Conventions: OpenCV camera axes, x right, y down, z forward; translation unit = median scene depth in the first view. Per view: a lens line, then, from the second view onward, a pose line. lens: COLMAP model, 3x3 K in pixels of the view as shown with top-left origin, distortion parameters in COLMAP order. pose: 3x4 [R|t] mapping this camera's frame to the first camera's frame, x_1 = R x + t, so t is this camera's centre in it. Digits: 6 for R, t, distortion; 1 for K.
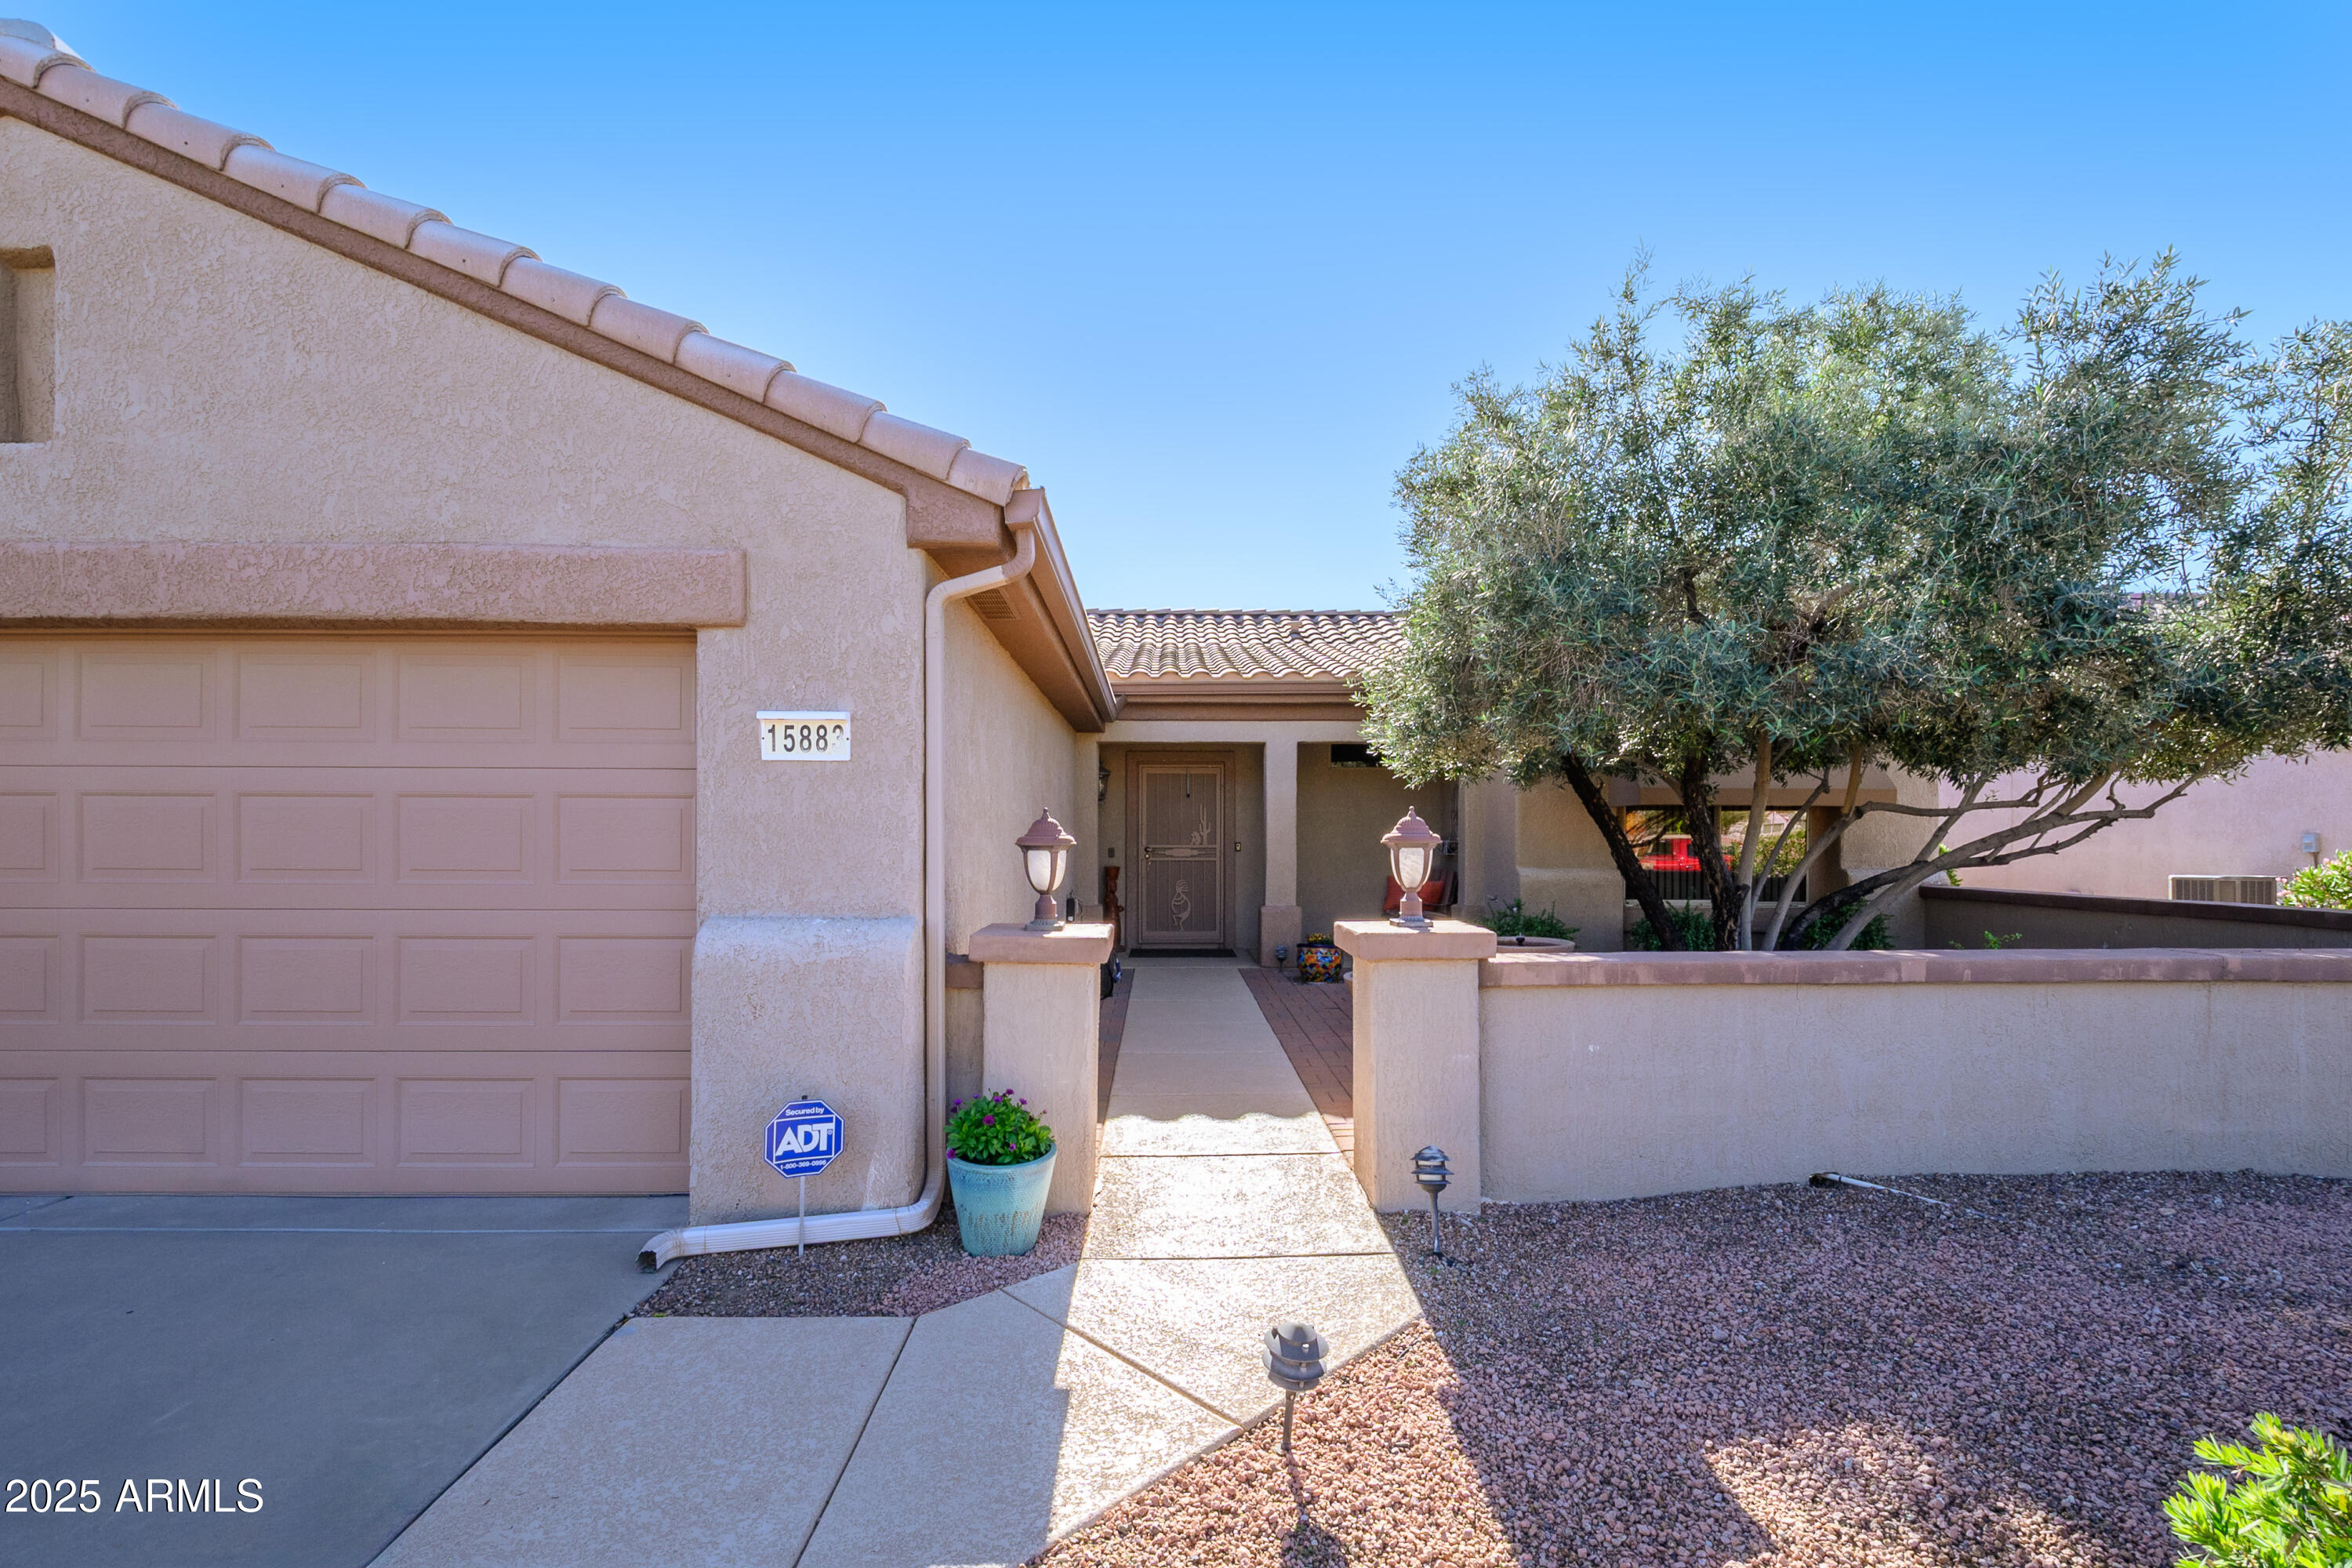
lens RADIAL K [[1046.3, 0, 1165.9], [0, 1046.3, 797.5], [0, 0, 1]] dist [0.013691, -0.003102]
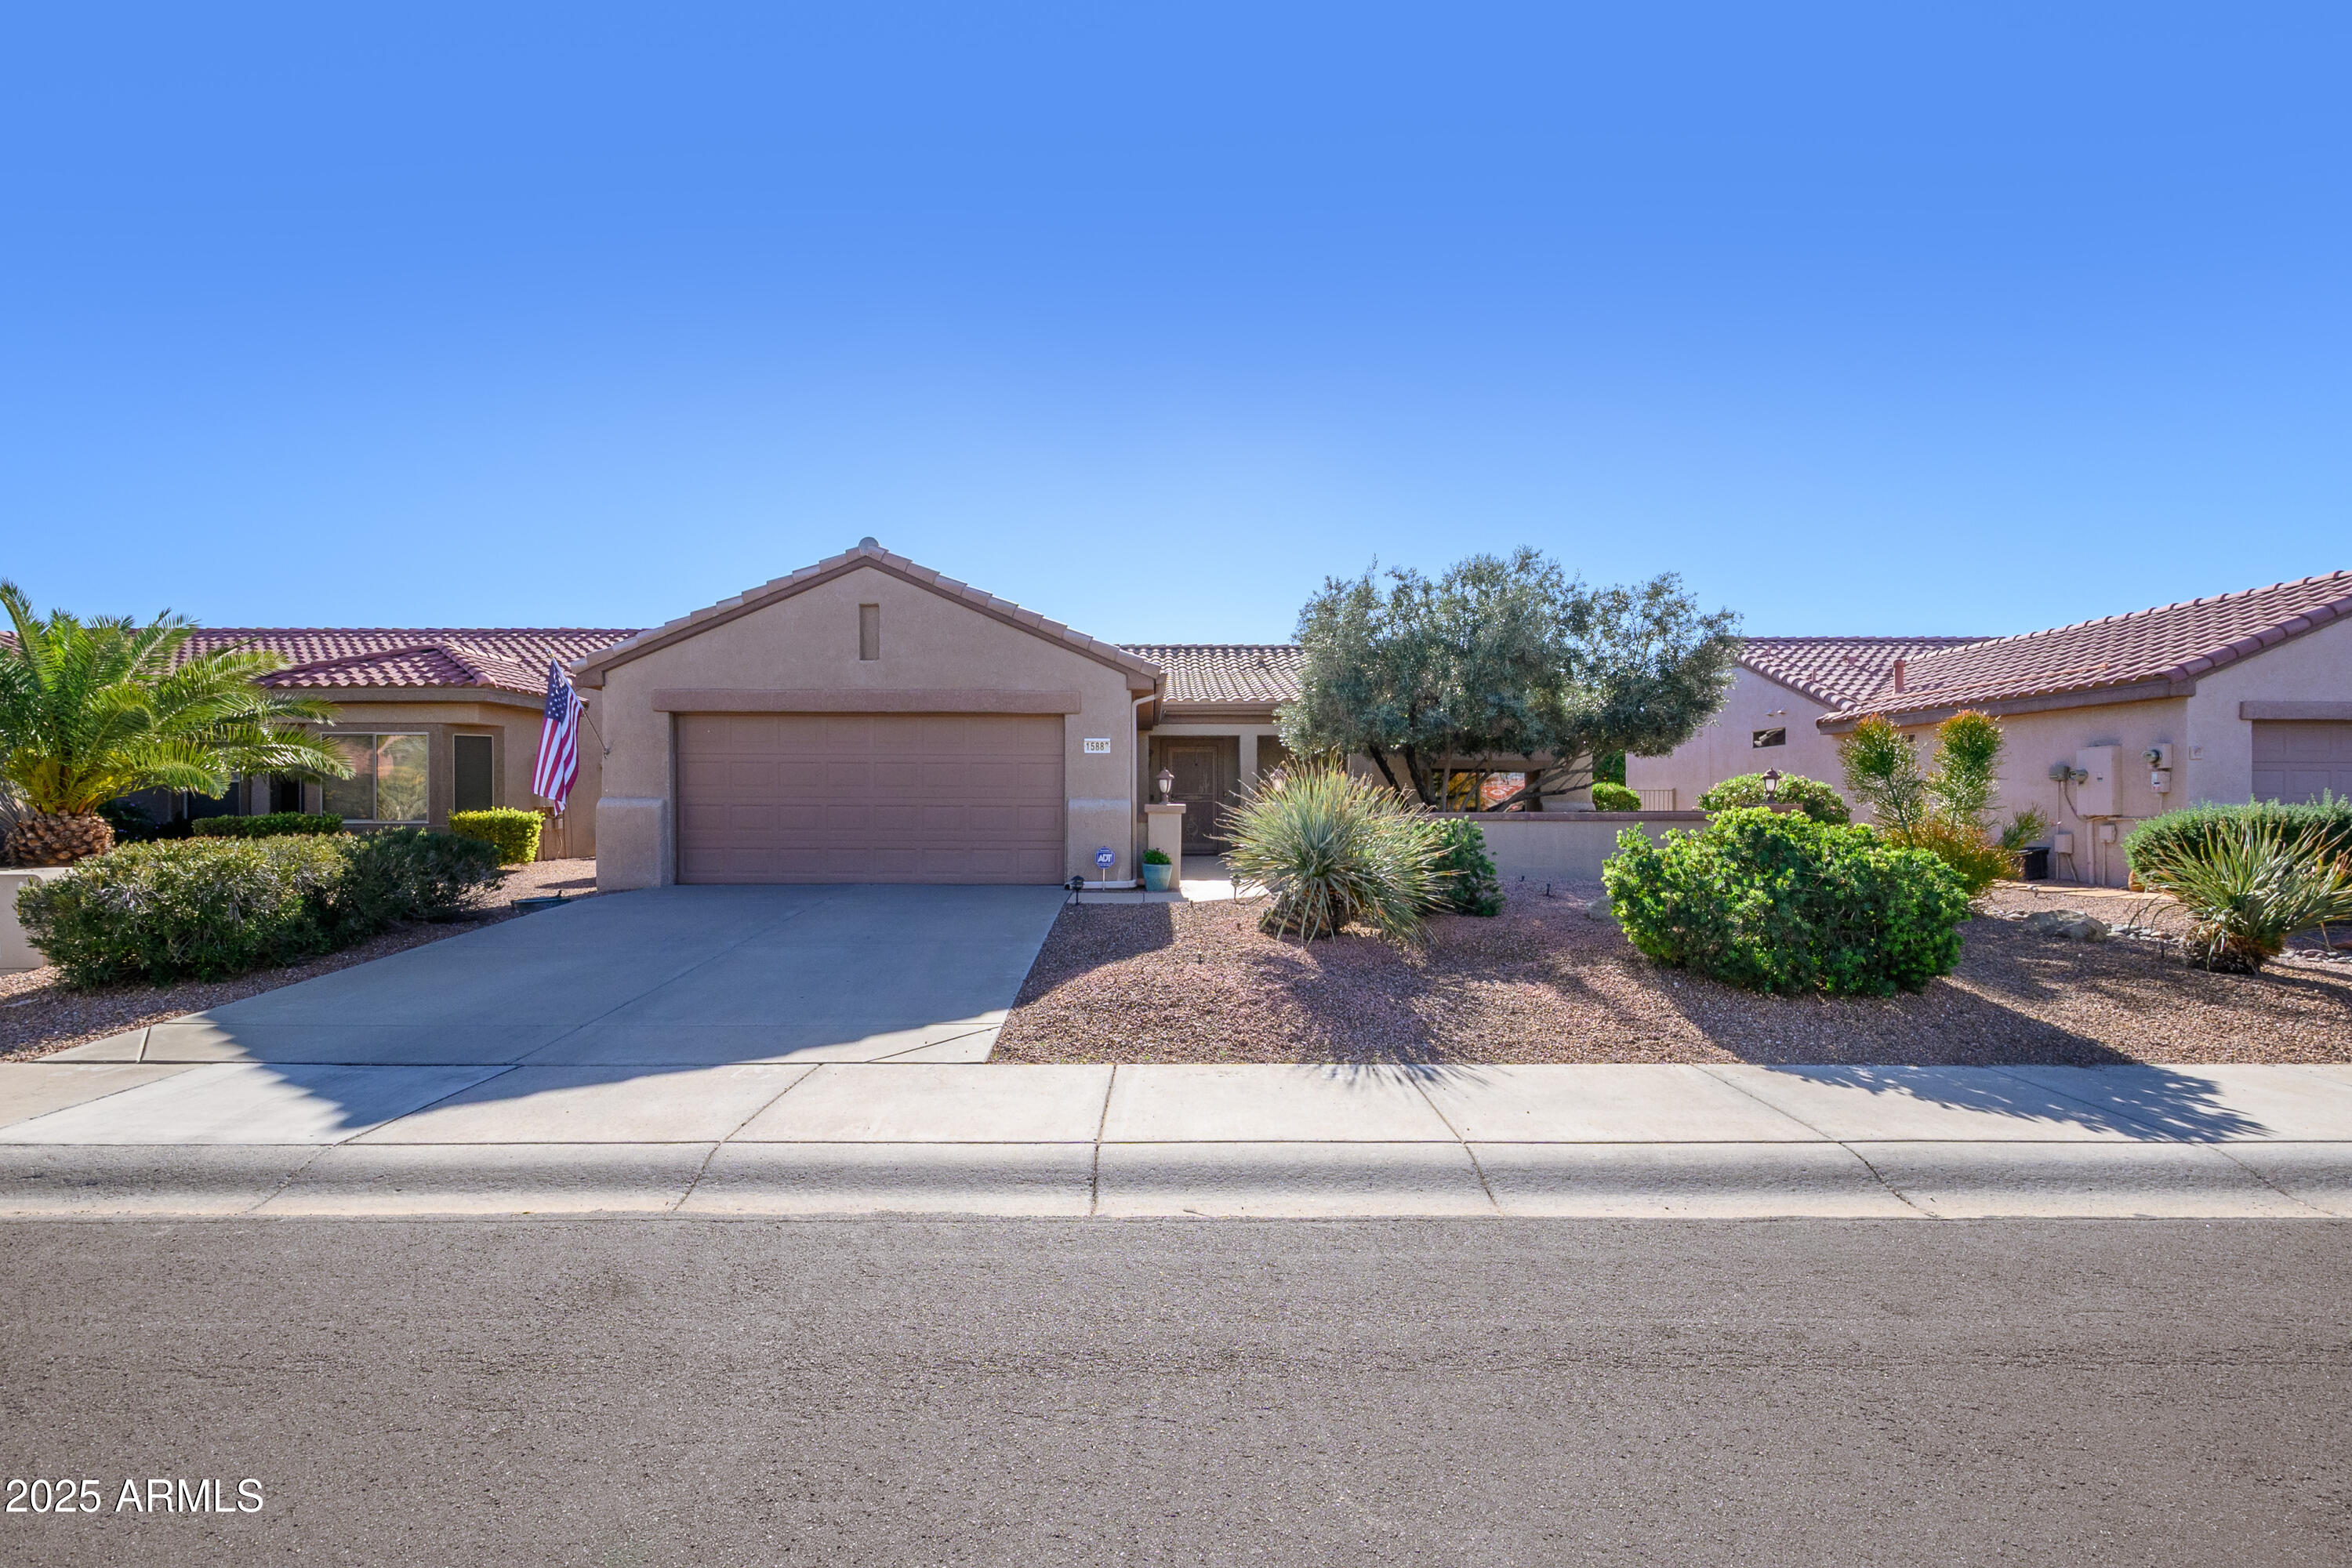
lens RADIAL K [[1046.3, 0, 1183.5], [0, 1046.3, 785.7], [0, 0, 1]] dist [0.013691, -0.003102]
pose [[0.999633, -0.003439, 0.026870, -0.149218], [0.003044, 0.999887, 0.014725, 0.022268], [-0.026917, -0.014638, 0.999530, -2.329340]]
